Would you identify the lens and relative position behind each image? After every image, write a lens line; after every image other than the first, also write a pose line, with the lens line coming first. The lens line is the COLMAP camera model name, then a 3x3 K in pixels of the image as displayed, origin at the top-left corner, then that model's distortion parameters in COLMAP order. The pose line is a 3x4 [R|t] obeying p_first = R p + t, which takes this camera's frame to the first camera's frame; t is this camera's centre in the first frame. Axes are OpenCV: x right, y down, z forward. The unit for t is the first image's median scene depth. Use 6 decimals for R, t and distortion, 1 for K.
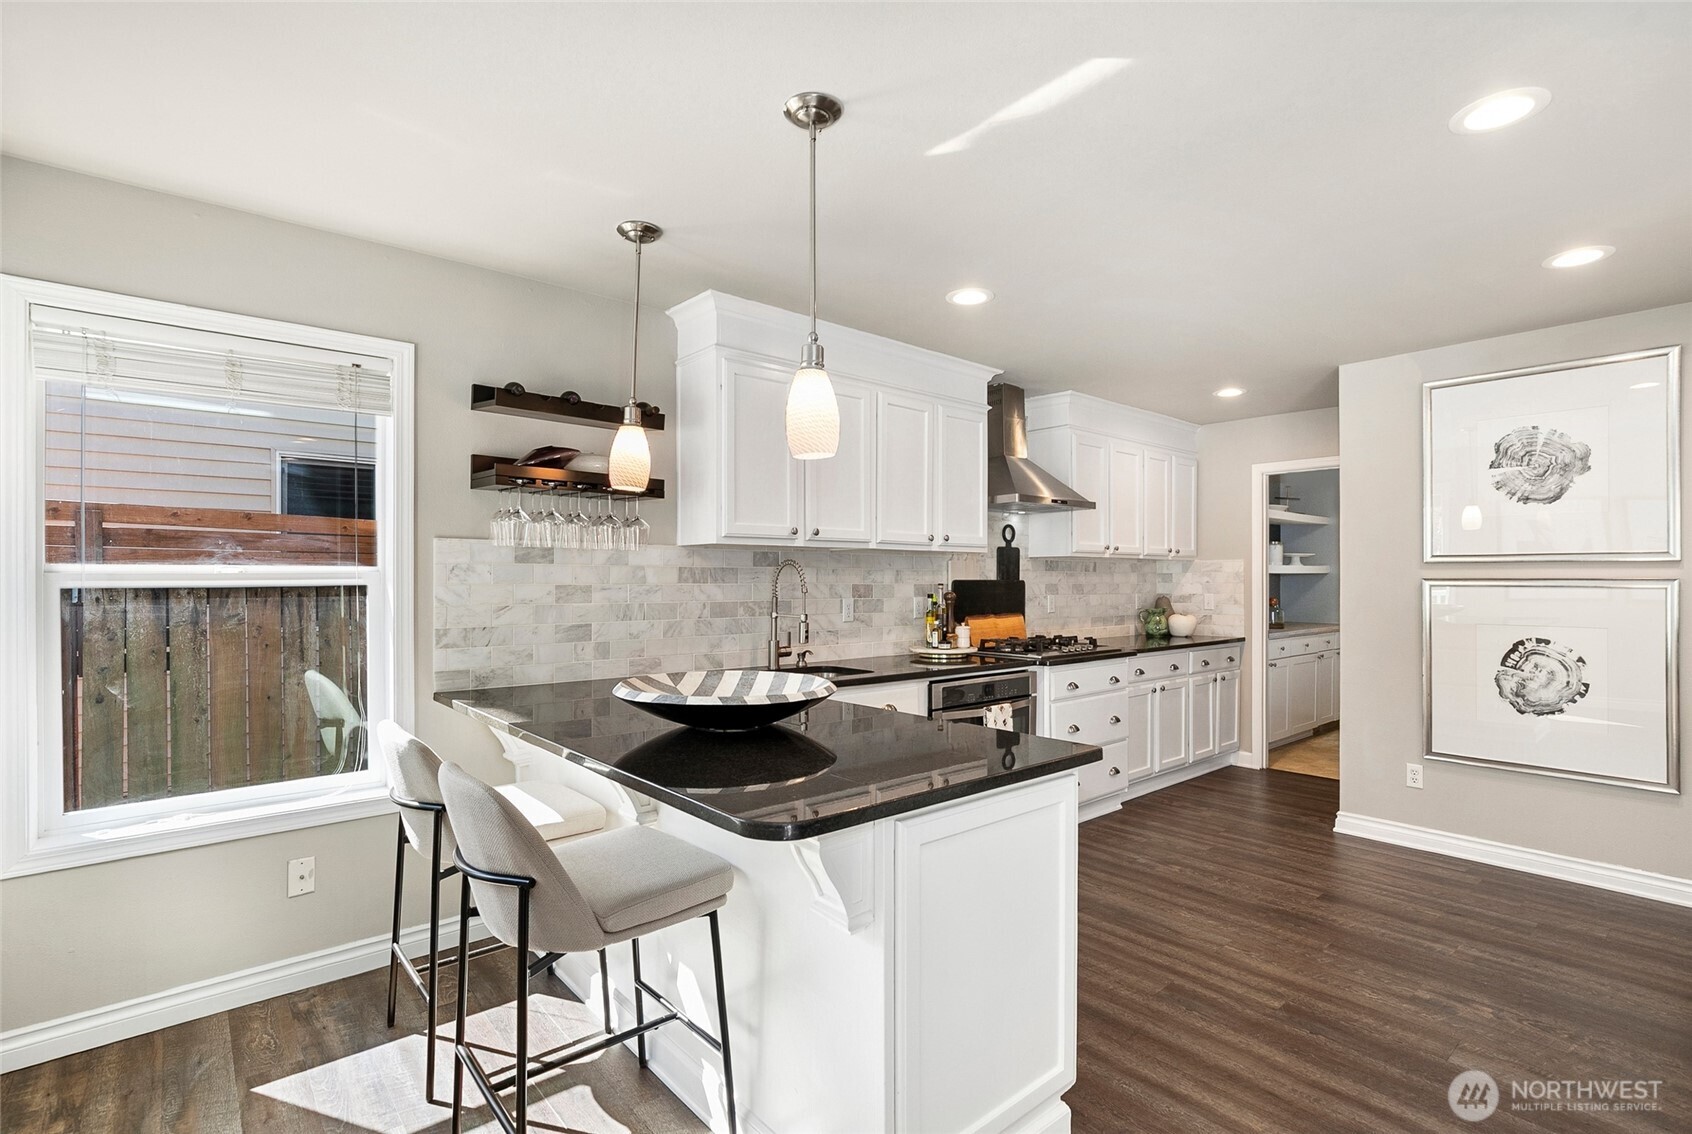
lens RADIAL K [[801.3, 0, 860.9], [0, 801.3, 576.2], [0, 0, 1]] dist [-0.002311, 0.002017]
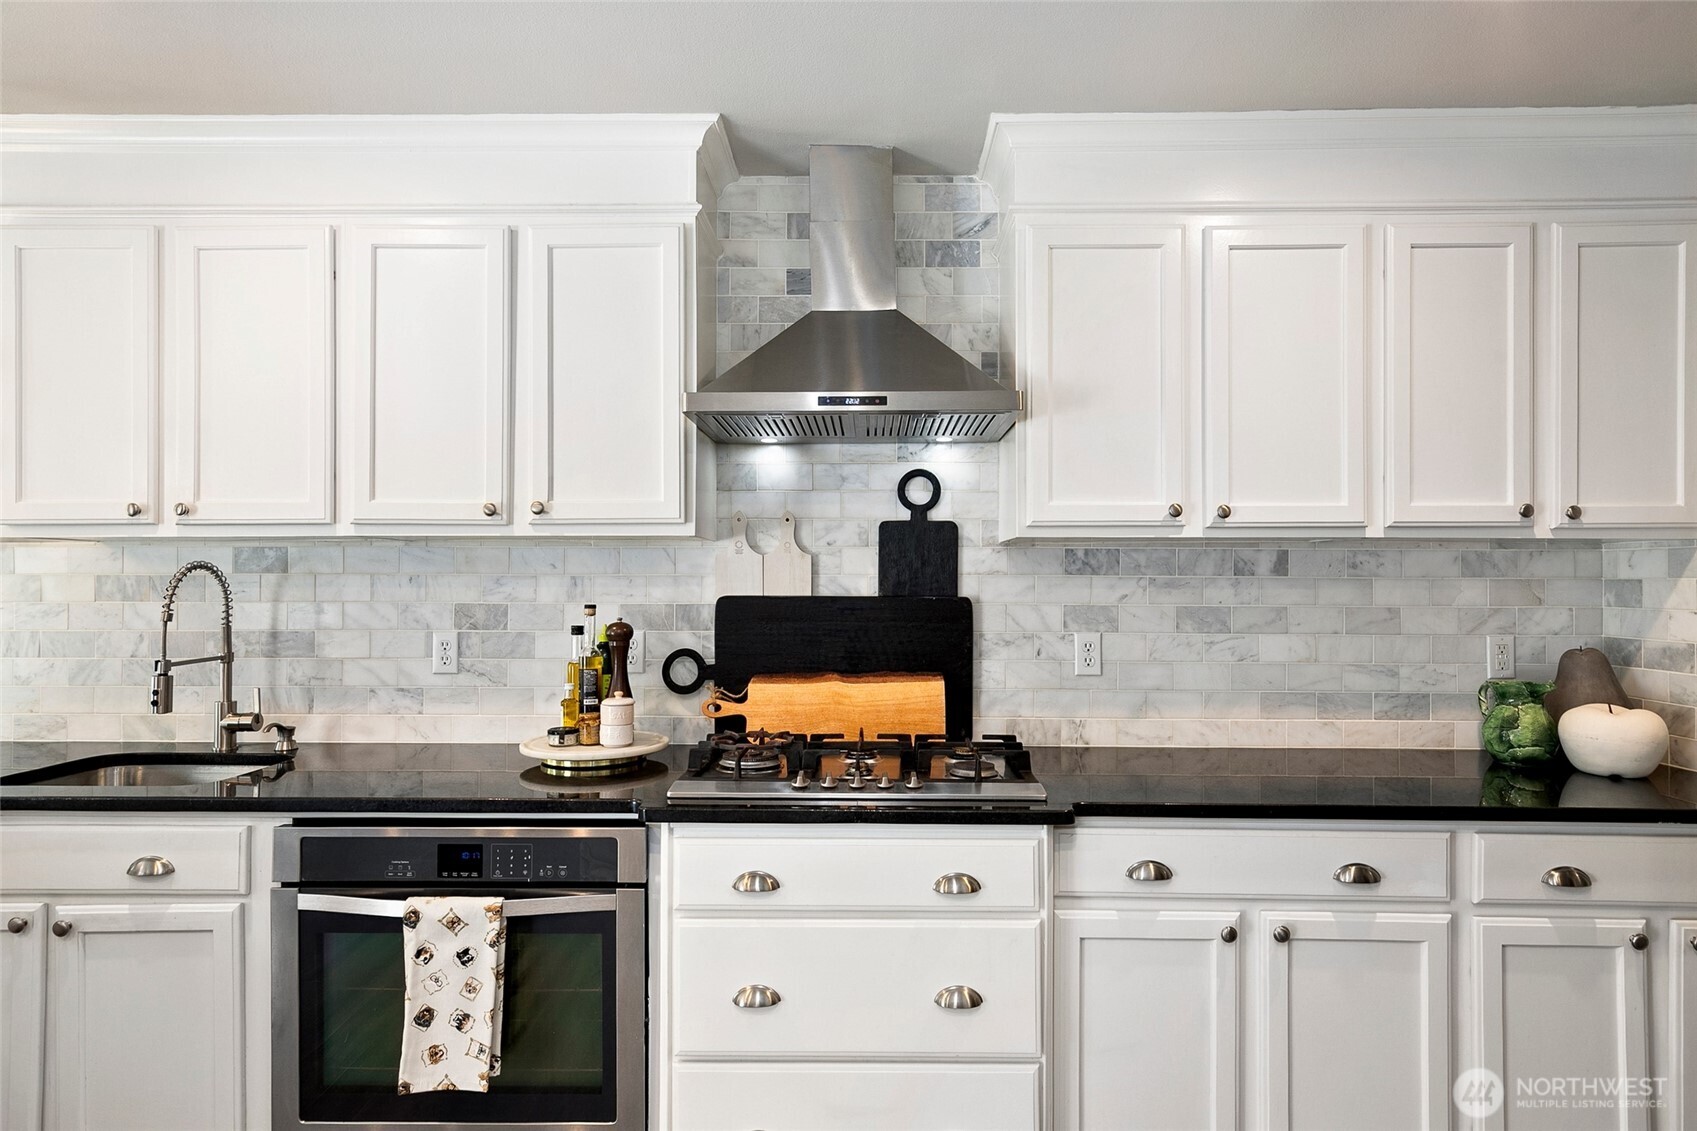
lens RADIAL K [[962.6, 0, 848.5], [0, 962.6, 565.5], [0, 0, 1]] dist [0.014239, 0.001187]
pose [[0.732335, -0.008037, -0.680897, 0.711259], [0.002946, 0.999958, -0.008634, -0.010534], [0.680938, 0.004317, 0.732328, 0.812324]]
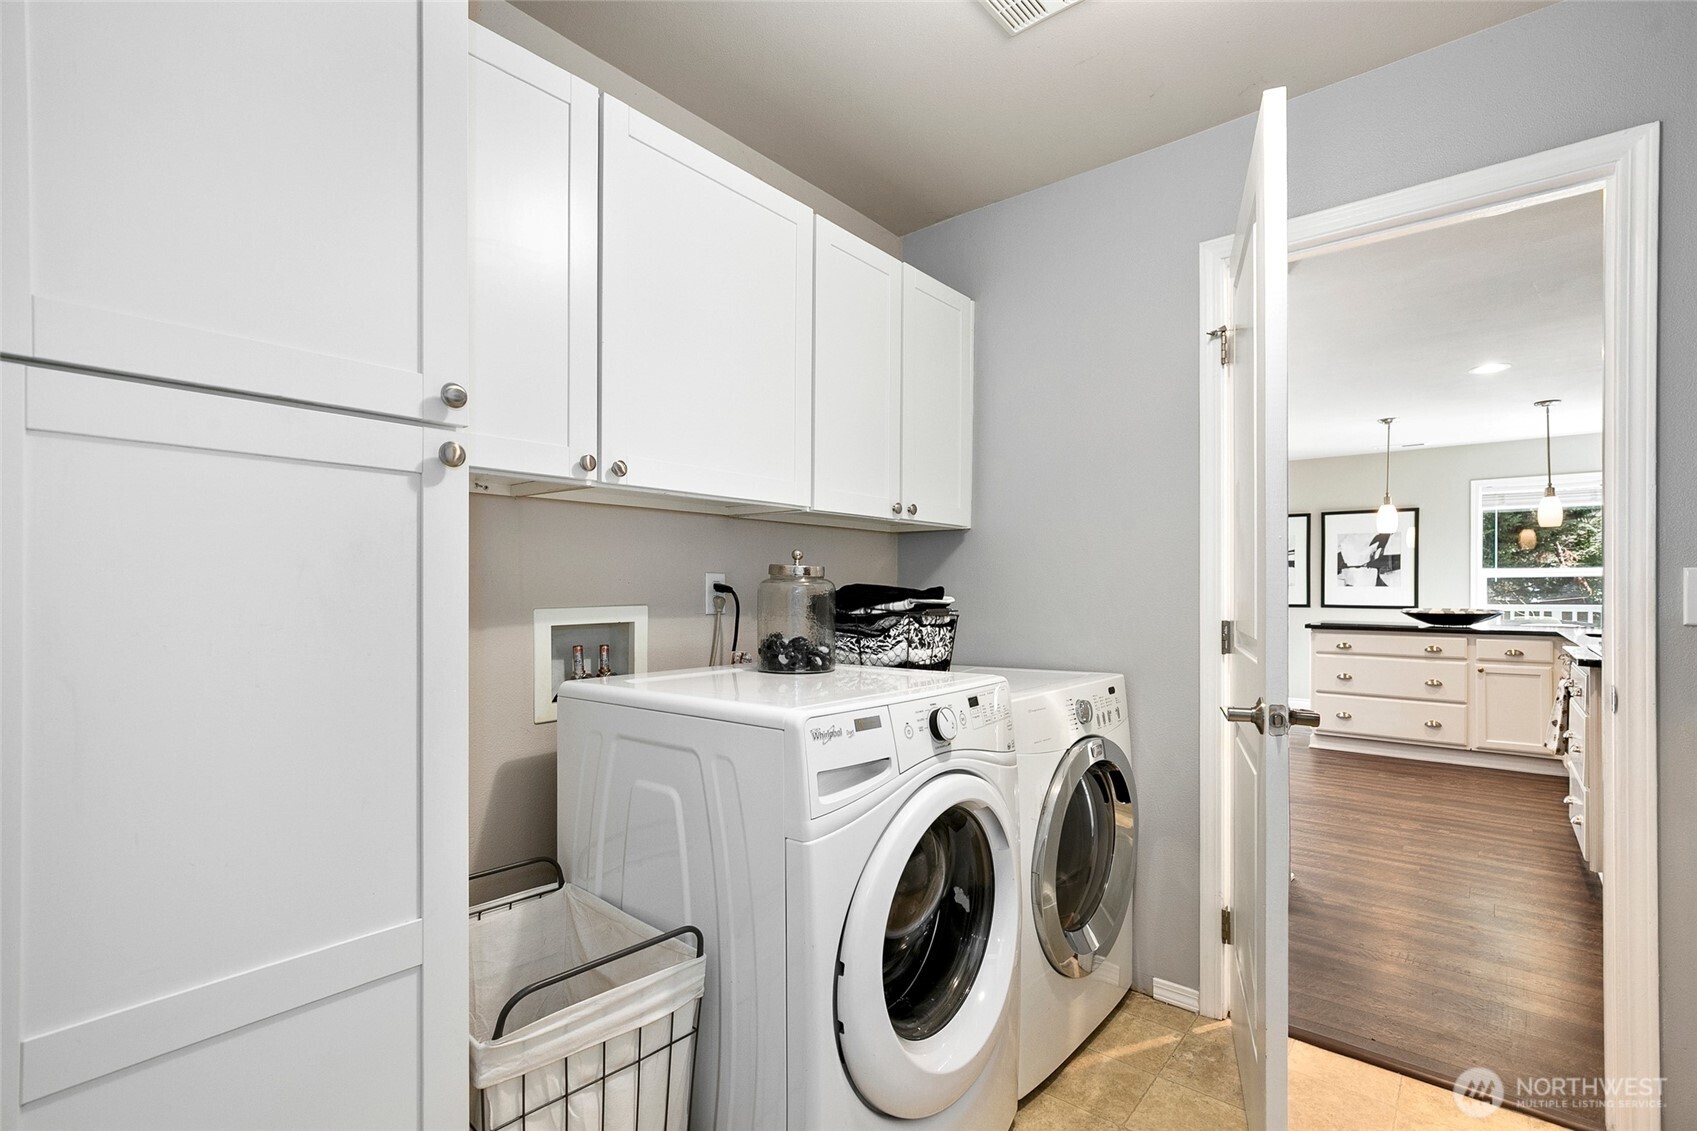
lens RADIAL K [[784.7, 0, 853.8], [0, 784.7, 587.5], [0, 0, 1]] dist [-0.001547, -0.000304]
pose [[-0.987194, -0.004448, -0.159463, 1.341251], [-0.003567, 0.999977, -0.005813, 0.050826], [0.159485, -0.005169, -0.987187, 1.990692]]
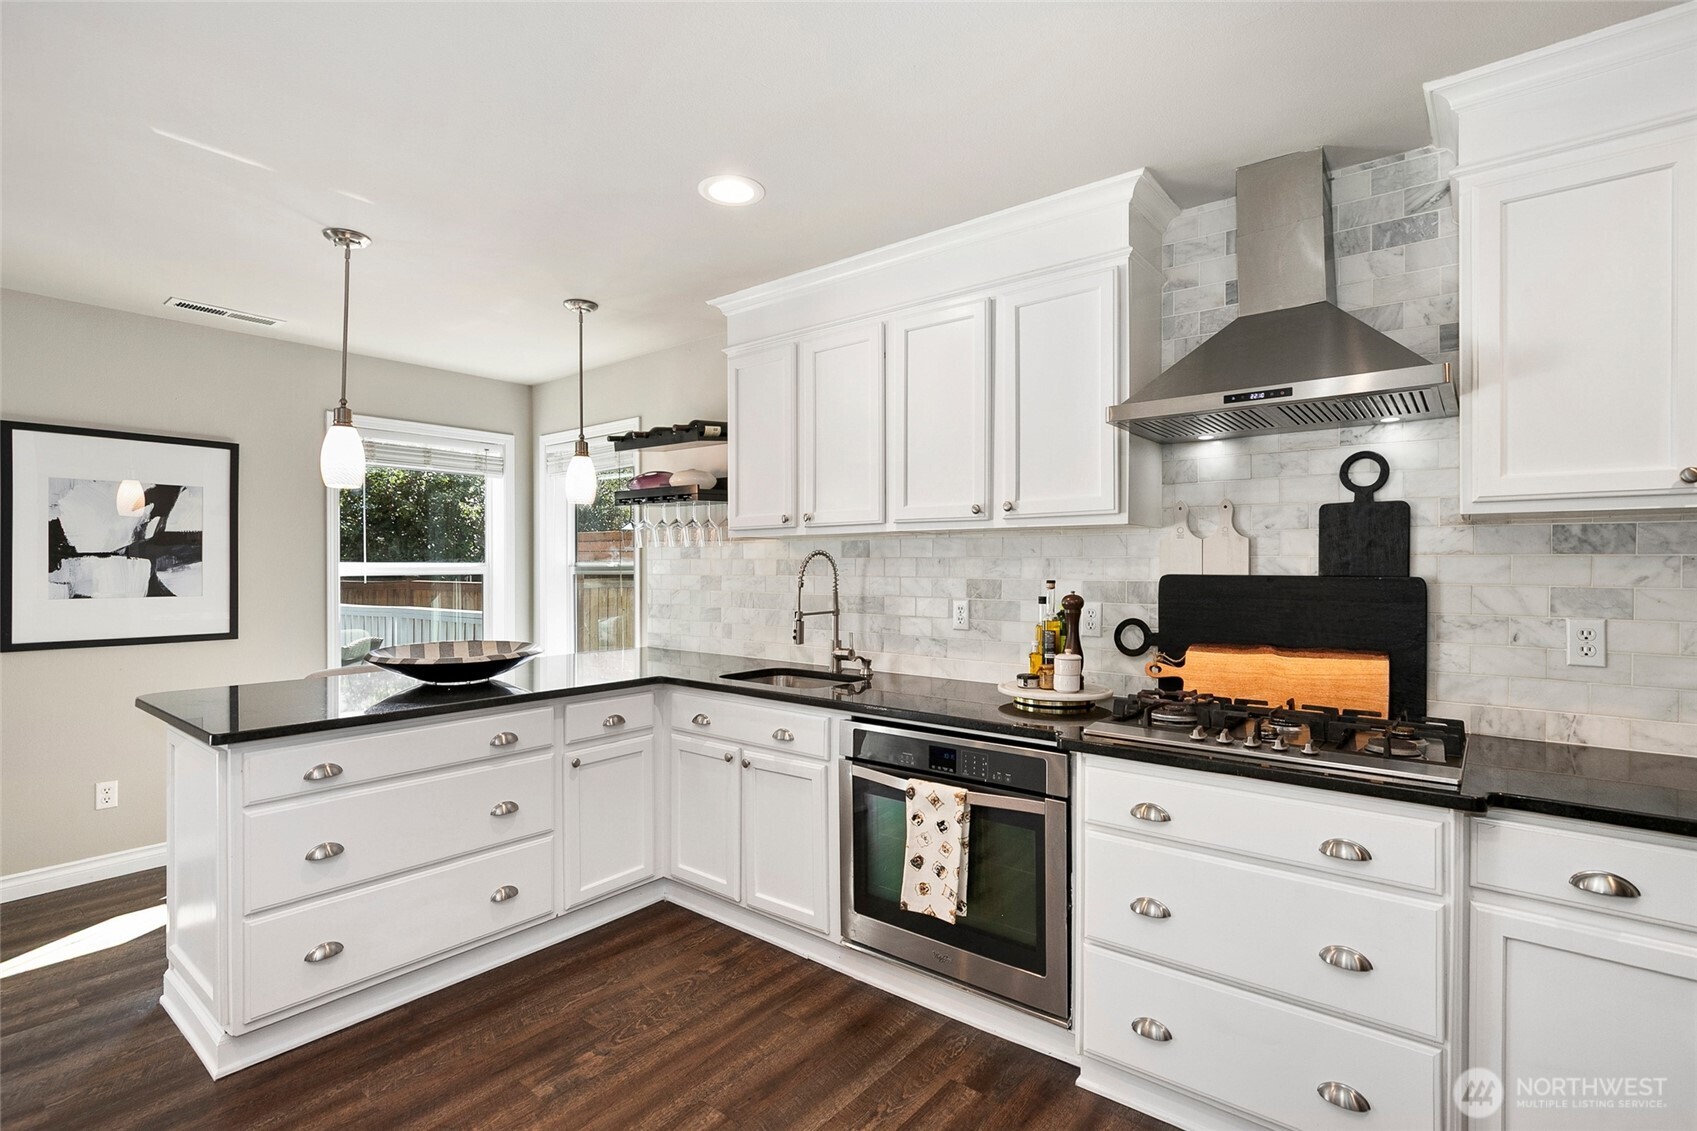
lens RADIAL K [[810.0, 0, 849.6], [0, 810.0, 562.5], [0, 0, 1]] dist [0.002724, 0.000632]
pose [[0.162223, -0.003564, -0.986748, 0.806788], [0.004564, 0.999985, -0.002861, -0.004022], [0.986744, -0.004040, 0.162237, 0.889030]]
